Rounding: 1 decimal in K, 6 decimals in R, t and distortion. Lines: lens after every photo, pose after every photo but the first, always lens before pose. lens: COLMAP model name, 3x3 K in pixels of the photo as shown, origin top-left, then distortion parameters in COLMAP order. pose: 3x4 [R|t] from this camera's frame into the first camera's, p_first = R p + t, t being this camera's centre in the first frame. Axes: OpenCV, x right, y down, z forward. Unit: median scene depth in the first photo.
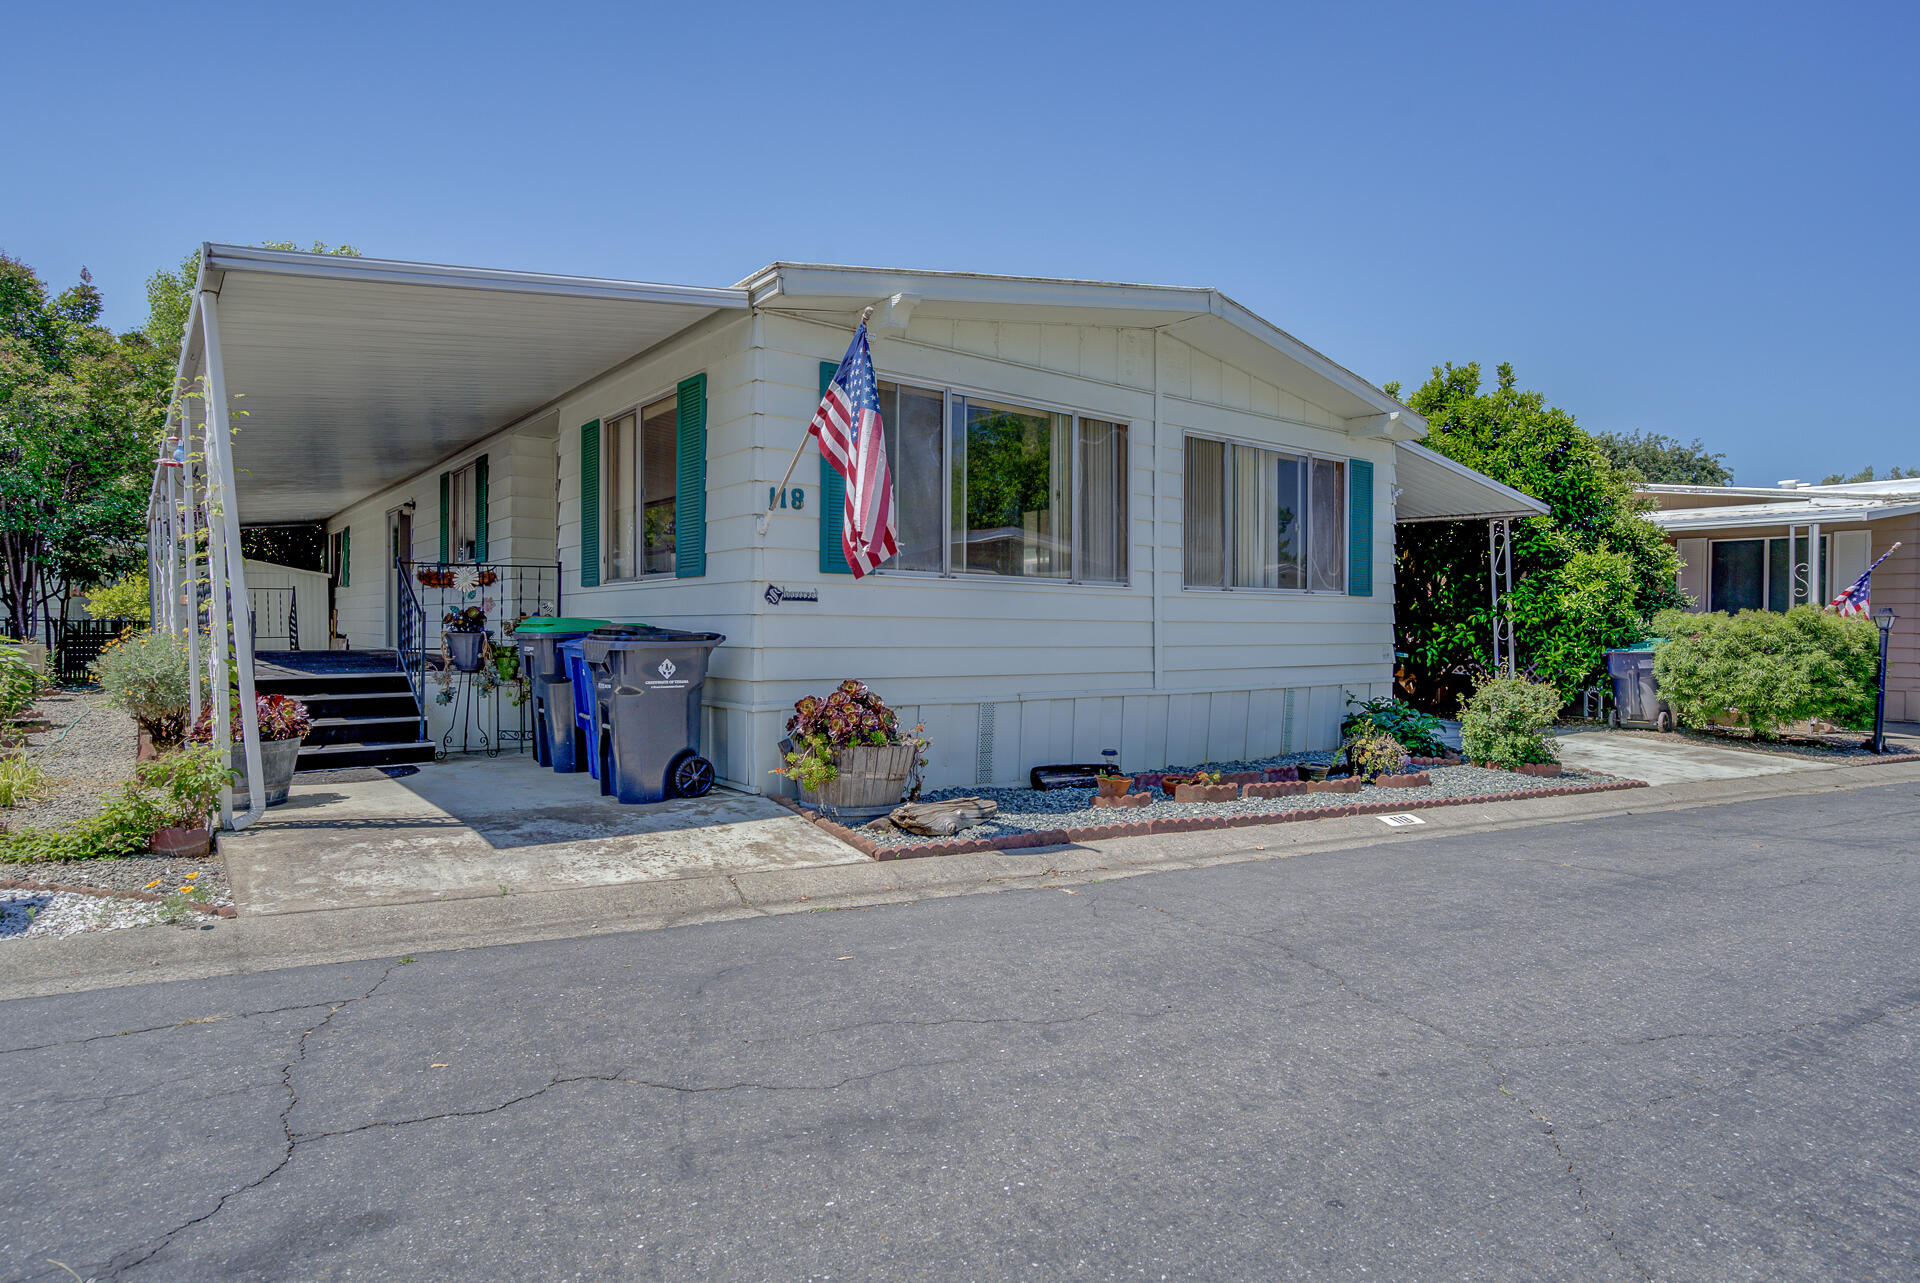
lens RADIAL K [[1071.0, 0, 960.0], [0, 1071.0, 641.5], [0, 0, 1]] dist [-0.001104, 0.000082]
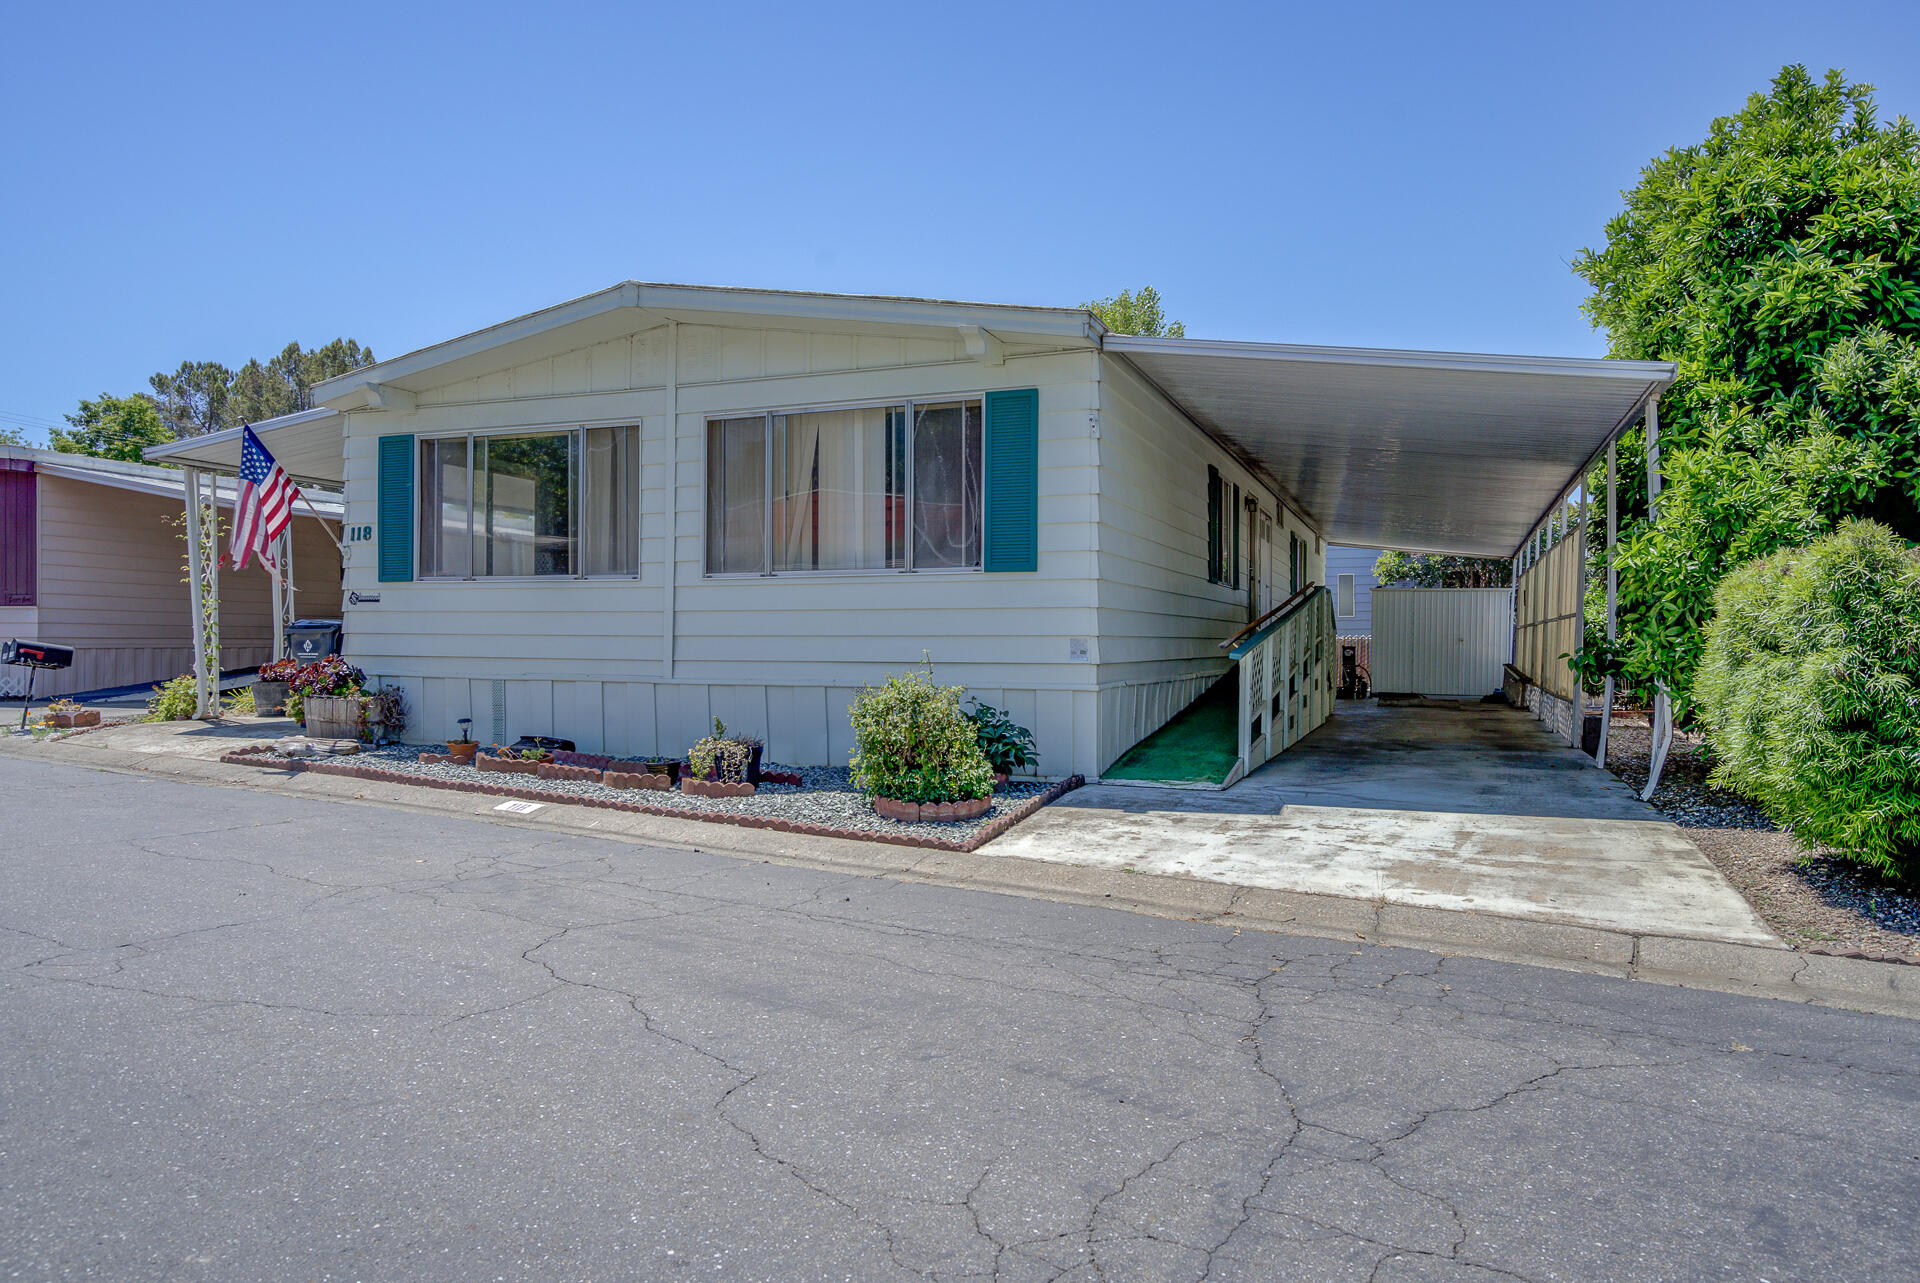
lens RADIAL K [[1231.5, 0, 960.0], [0, 1231.5, 641.5], [0, 0, 1]] dist [0.005059, 0.000777]
pose [[0.503351, -0.003035, -0.864077, 1.305883], [-0.012072, 0.999872, -0.010544, 0.018589], [0.863998, 0.015739, 0.503250, 0.640723]]
